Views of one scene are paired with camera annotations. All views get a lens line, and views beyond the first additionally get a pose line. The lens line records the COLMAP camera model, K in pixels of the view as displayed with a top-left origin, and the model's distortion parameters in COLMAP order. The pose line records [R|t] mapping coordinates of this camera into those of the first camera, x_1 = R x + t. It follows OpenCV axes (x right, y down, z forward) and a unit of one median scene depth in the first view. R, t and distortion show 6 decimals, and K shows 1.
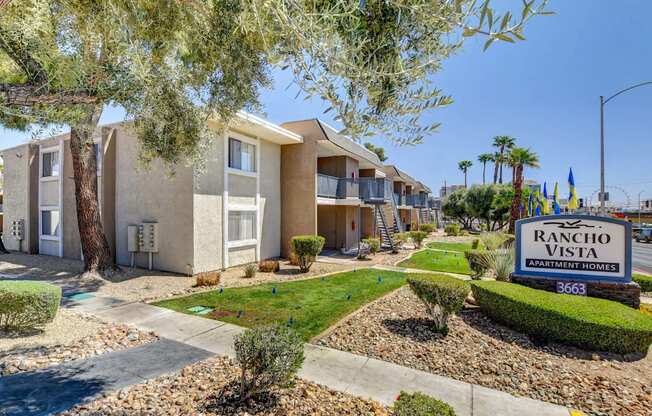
lens RADIAL K [[311.4, 0, 316.5], [0, 311.4, 210.1], [0, 0, 1]] dist [-0.001977, -0.000085]
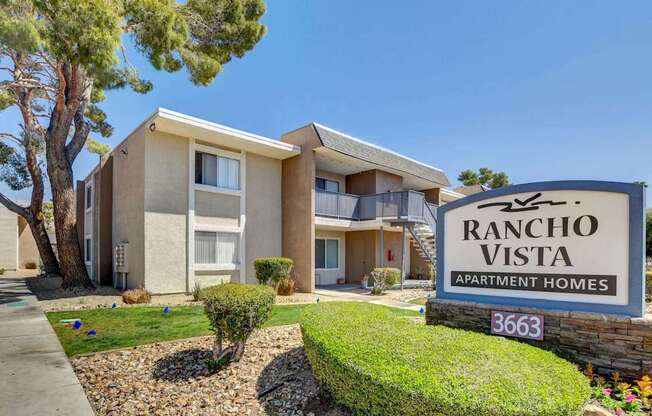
lens RADIAL K [[328.0, 0, 325.2], [0, 328.0, 257.9], [0, 0, 1]] dist [-0.001710, -0.000215]
pose [[0.938143, -0.001733, -0.346244, 0.690442], [0.004307, 0.999969, 0.006665, 0.130819], [0.346222, -0.007744, 0.938121, 0.366047]]
